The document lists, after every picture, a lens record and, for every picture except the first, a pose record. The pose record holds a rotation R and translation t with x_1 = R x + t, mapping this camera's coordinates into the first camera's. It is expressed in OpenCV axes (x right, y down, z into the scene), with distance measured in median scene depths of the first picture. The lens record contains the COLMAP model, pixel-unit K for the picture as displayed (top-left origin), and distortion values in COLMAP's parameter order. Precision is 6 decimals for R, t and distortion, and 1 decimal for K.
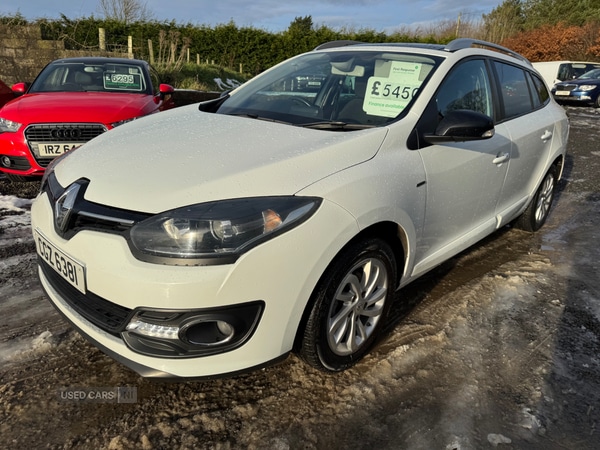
lens RADIAL K [[423.2, 0, 300.5], [0, 423.2, 227.0], [0, 0, 1]] dist [0.009160, -0.010023]
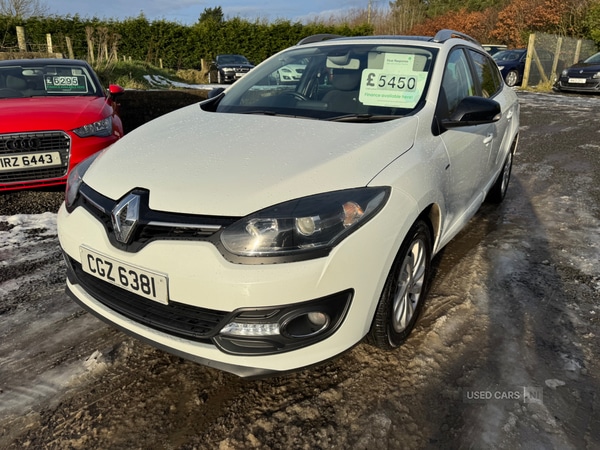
lens RADIAL K [[424.1, 0, 298.5], [0, 424.1, 226.2], [0, 0, 1]] dist [0.006666, -0.009777]
pose [[0.982699, -0.100363, 0.155659, -0.247558], [0.097796, 0.994915, 0.024086, -0.012484], [-0.157285, -0.008446, 0.987517, -0.014649]]
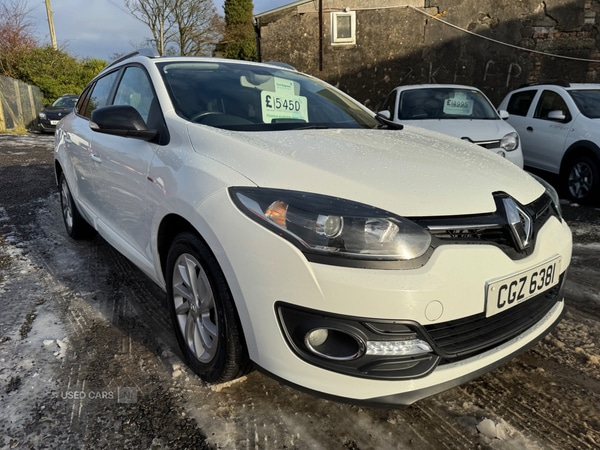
lens RADIAL K [[424.1, 0, 298.5], [0, 424.1, 226.2], [0, 0, 1]] dist [0.006666, -0.009777]
pose [[0.170315, -0.273471, 0.946682, -1.148253], [0.324678, 0.922644, 0.208116, -0.294090], [-0.930364, 0.271922, 0.245930, 0.940286]]
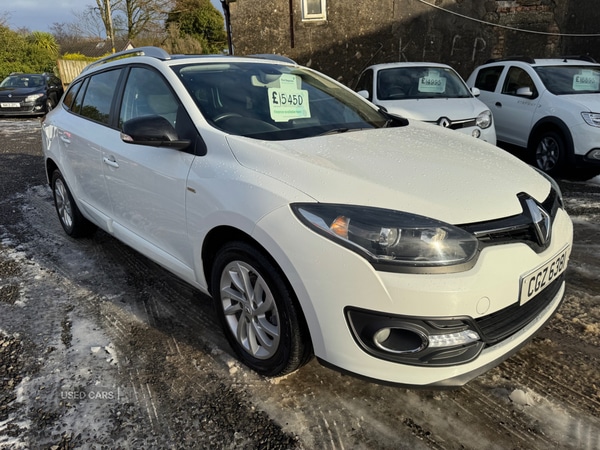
lens RADIAL K [[423.2, 0, 300.5], [0, 423.2, 227.0], [0, 0, 1]] dist [0.009160, -0.010023]
pose [[0.070106, -0.343190, 0.936646, -1.208042], [0.347434, 0.888565, 0.299569, -0.420503], [-0.935080, 0.304422, 0.181530, 1.053335]]
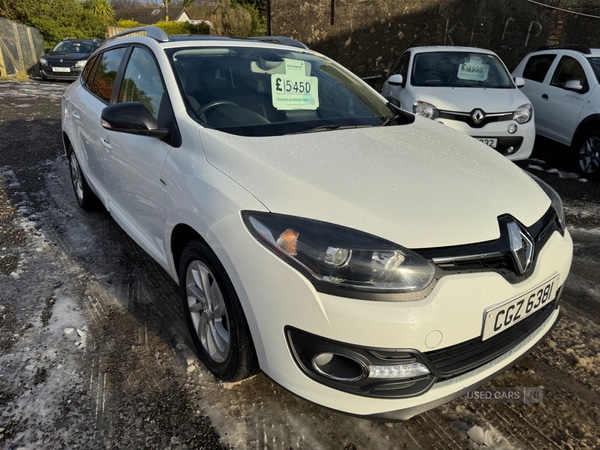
lens RADIAL K [[424.5, 0, 301.3], [0, 424.5, 224.6], [0, 0, 1]] dist [0.001113, -0.003049]
pose [[0.183464, -0.378100, 0.907404, -1.133572], [0.305914, 0.899197, 0.312829, -0.410541], [-0.934215, 0.220195, 0.280637, 0.911804]]
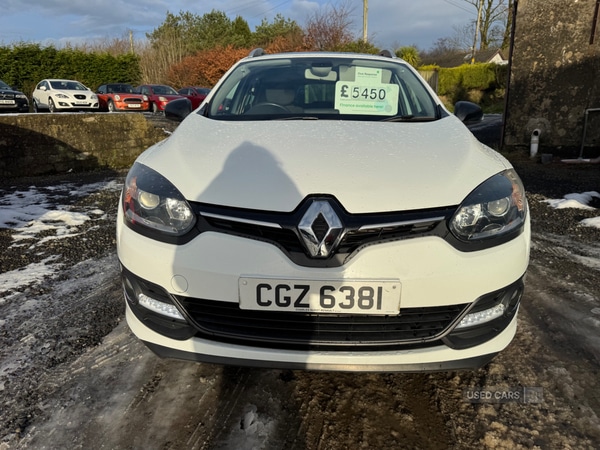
lens RADIAL K [[424.1, 0, 298.5], [0, 424.1, 226.2], [0, 0, 1]] dist [0.006666, -0.009777]
pose [[0.759923, -0.213257, 0.614034, -0.842942], [0.236760, 0.970568, 0.044071, -0.076815], [-0.605361, 0.111888, 0.788048, 0.295339]]
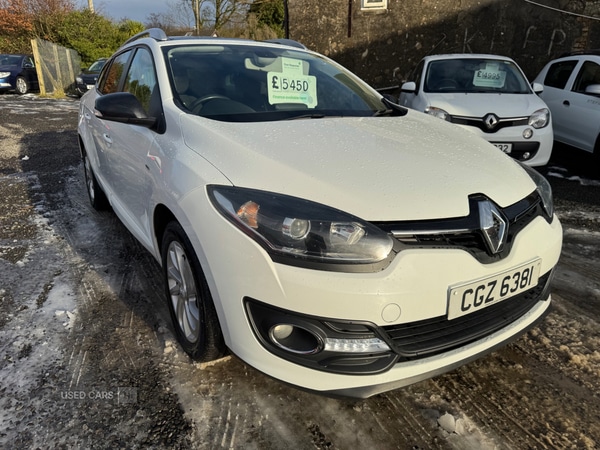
lens RADIAL K [[424.3, 0, 295.3], [0, 424.3, 223.9], [0, 0, 1]] dist [0.001436, -0.003609]
pose [[0.256376, -0.337731, 0.905654, -1.137895], [0.315137, 0.914979, 0.251998, -0.318597], [-0.913762, 0.220798, 0.341010, 0.832961]]
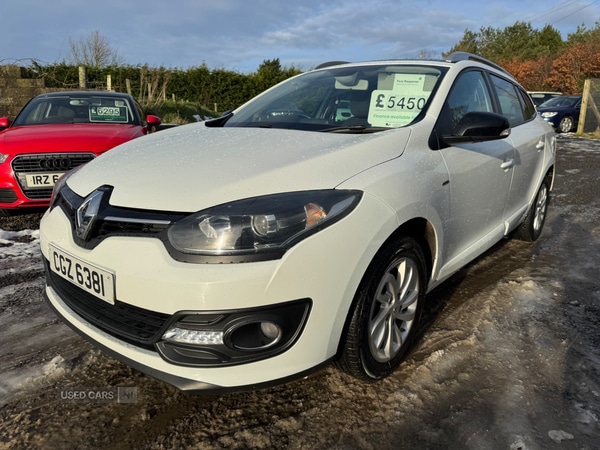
lens RADIAL K [[424.1, 0, 298.5], [0, 424.1, 226.2], [0, 0, 1]] dist [0.006666, -0.009777]
pose [[0.997680, -0.041535, 0.053949, -0.106568], [0.046036, 0.995311, -0.085064, 0.061487], [-0.050163, 0.087350, 0.994914, 0.029056]]
